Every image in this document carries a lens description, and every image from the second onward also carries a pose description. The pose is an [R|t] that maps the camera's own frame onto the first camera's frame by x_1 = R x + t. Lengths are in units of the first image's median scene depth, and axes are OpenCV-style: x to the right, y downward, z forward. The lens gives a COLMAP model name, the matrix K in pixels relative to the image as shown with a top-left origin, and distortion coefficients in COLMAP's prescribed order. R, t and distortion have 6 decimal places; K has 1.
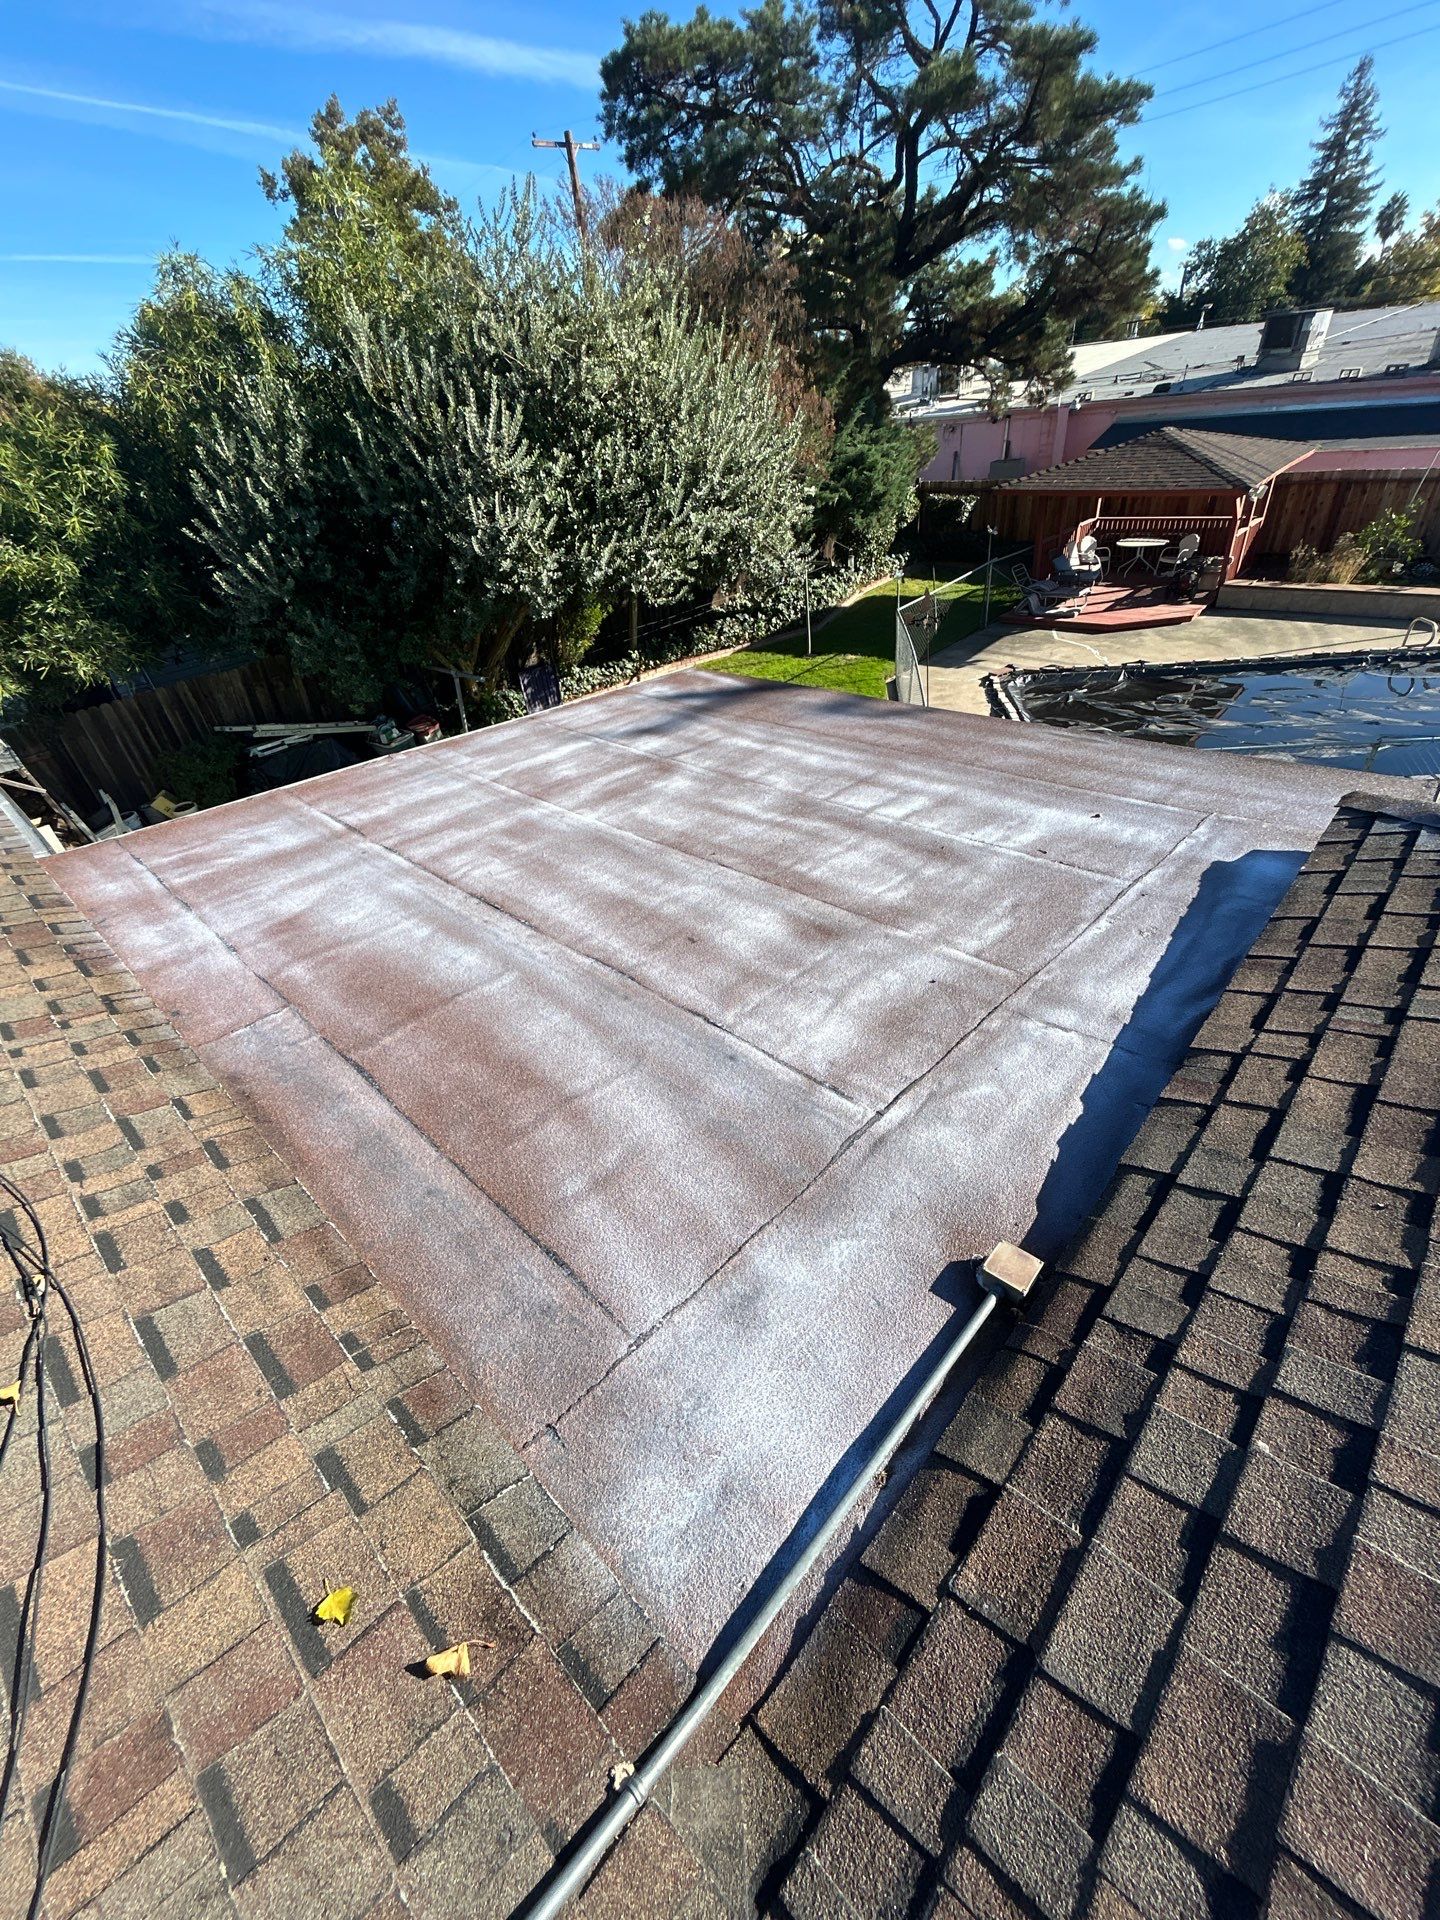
lens RADIAL K [[769.2, 0, 727.5], [0, 769.2, 952.7], [0, 0, 1]] dist [0.003490, -0.000679]
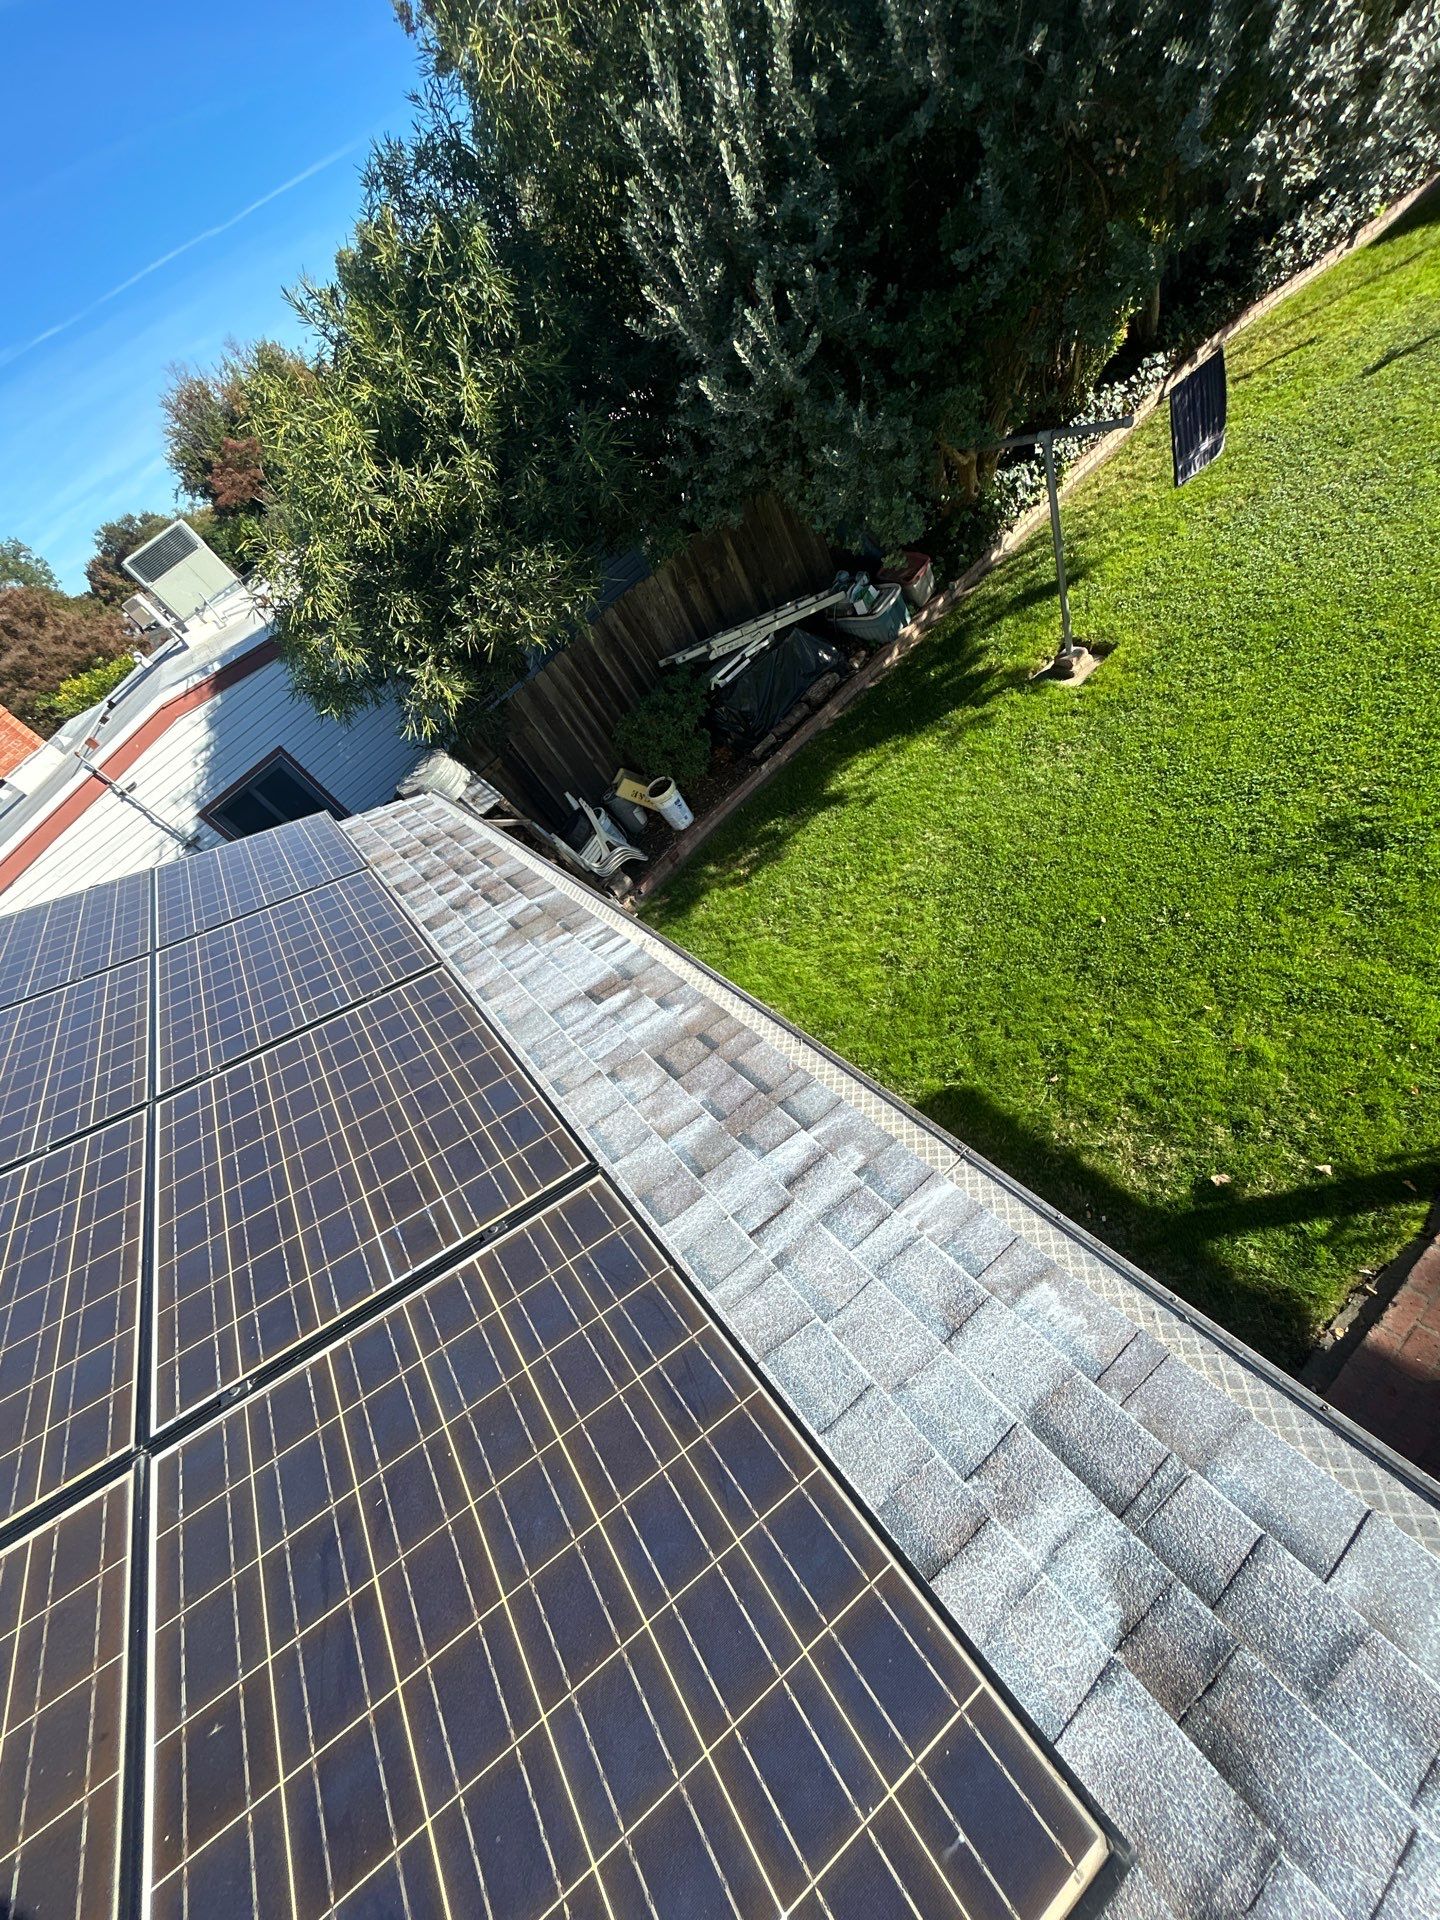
lens RADIAL K [[769.2, 0, 723.2], [0, 769.2, 946.9], [0, 0, 1]] dist [0.003490, -0.000679]
pose [[0.915208, -0.149614, -0.374178, -0.300116], [0.222629, 0.961683, 0.160007, -0.109249], [0.335902, -0.229743, 0.913449, 0.240388]]
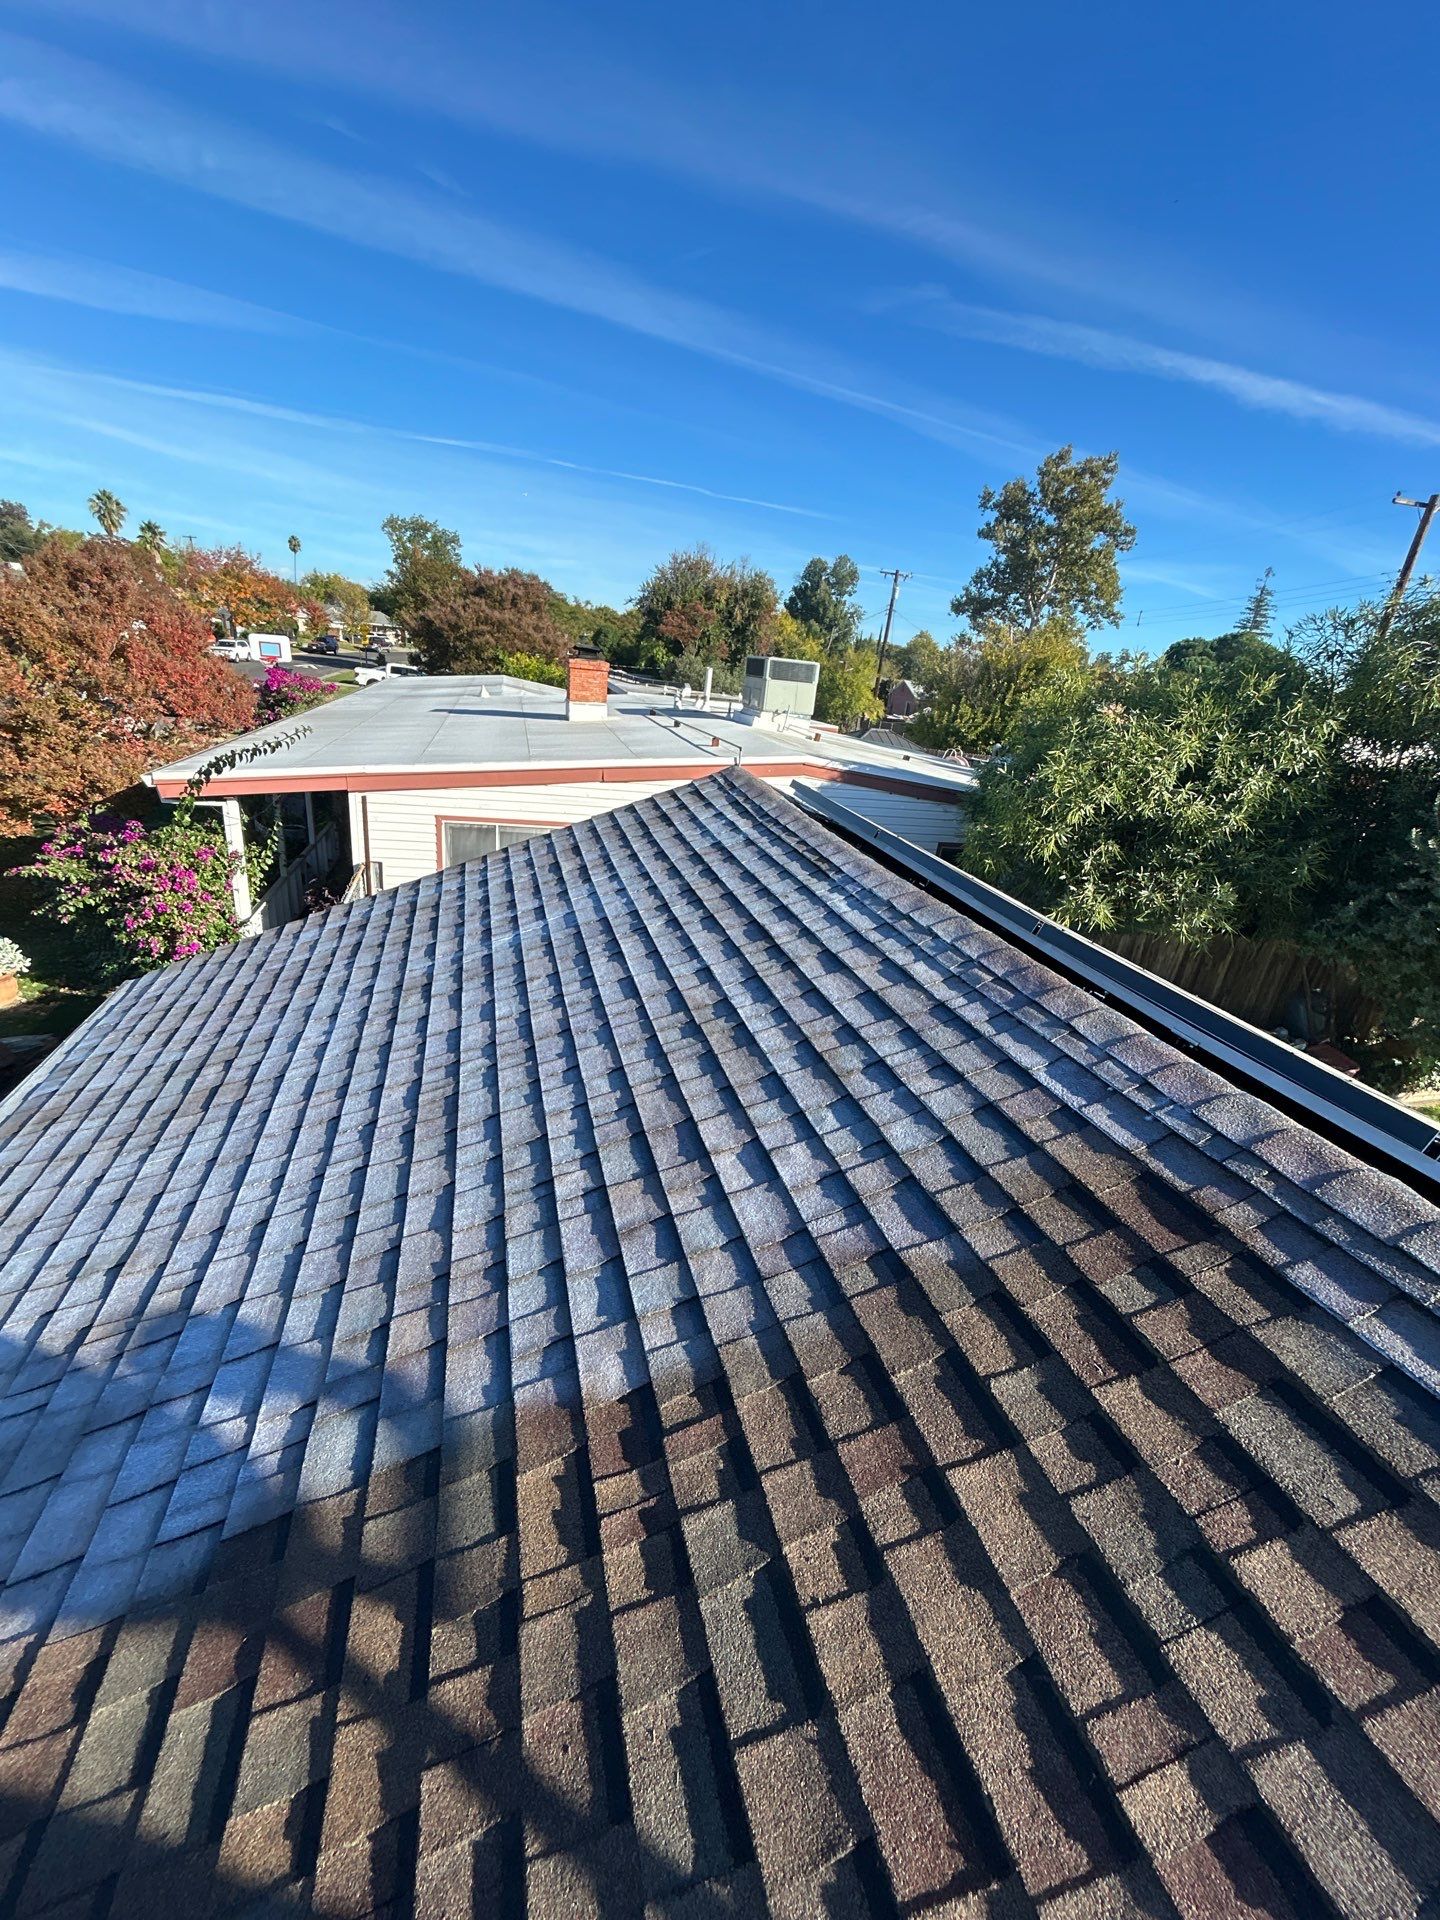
lens RADIAL K [[769.2, 0, 730.1], [0, 769.2, 960.6], [0, 0, 1]] dist [0.003490, -0.000679]
pose [[0.834225, 0.371270, -0.407710, -0.556151], [-0.461556, 0.874699, -0.147879, 0.016467], [0.301721, 0.311545, 0.901057, 0.051908]]
